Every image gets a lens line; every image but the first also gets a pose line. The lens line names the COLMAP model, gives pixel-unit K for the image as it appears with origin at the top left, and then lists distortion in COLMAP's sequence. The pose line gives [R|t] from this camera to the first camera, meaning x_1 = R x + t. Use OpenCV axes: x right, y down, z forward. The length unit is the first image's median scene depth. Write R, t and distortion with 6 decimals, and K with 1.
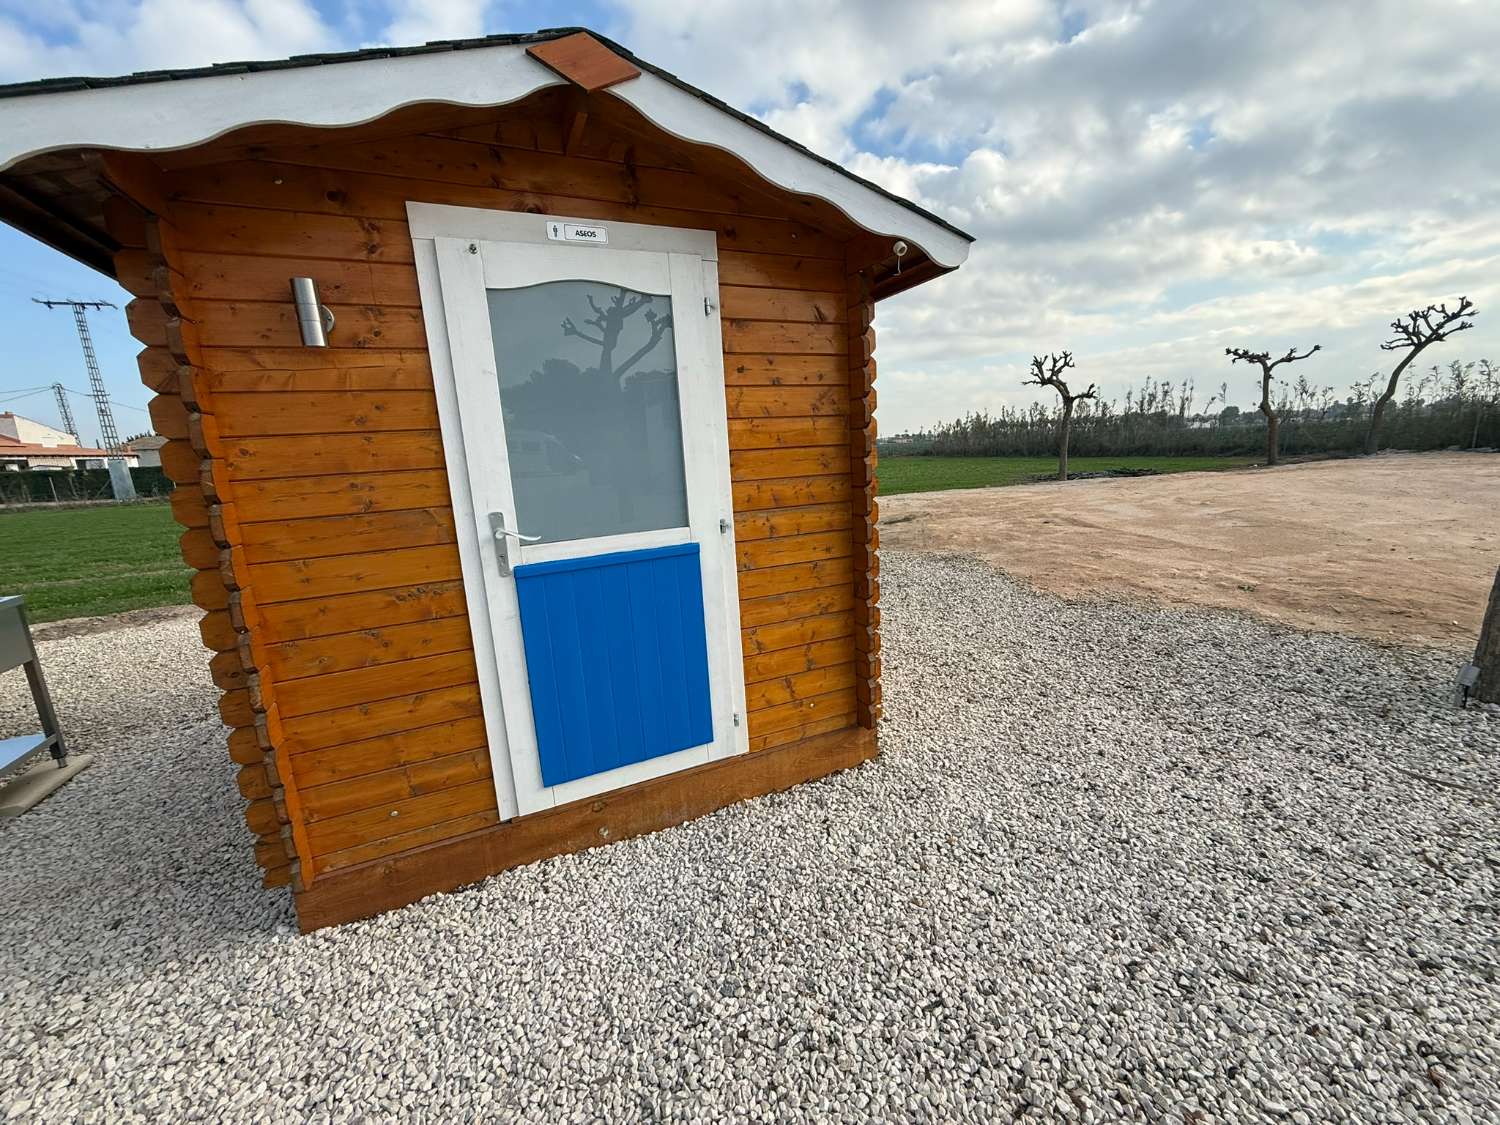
lens RADIAL K [[604.2, 0, 750.0], [0, 604.2, 562.5], [0, 0, 1]] dist [0.001031, 0.000395]
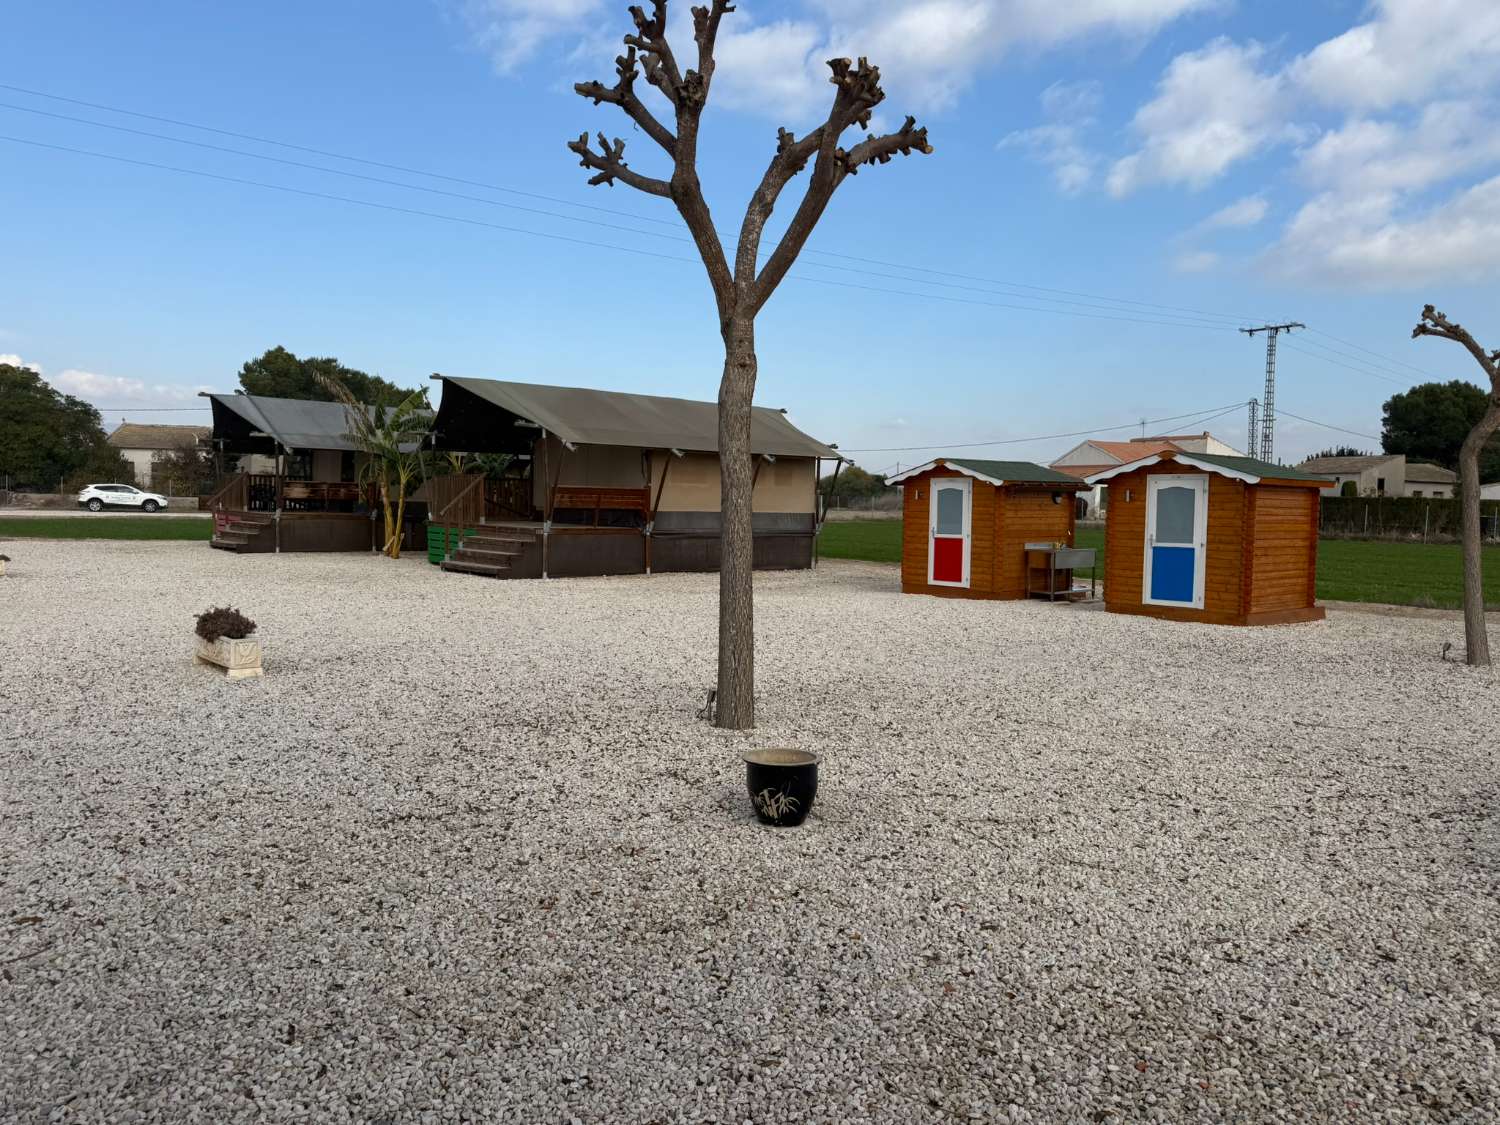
lens RADIAL K [[1057.9, 0, 750.0], [0, 1057.9, 562.5], [0, 0, 1]] dist [0.005027, 0.001098]
pose [[0.271824, 0.114532, -0.955507, 5.559506], [-0.206156, 0.976773, 0.058434, 0.245568], [0.940006, 0.181100, 0.289121, -3.594949]]
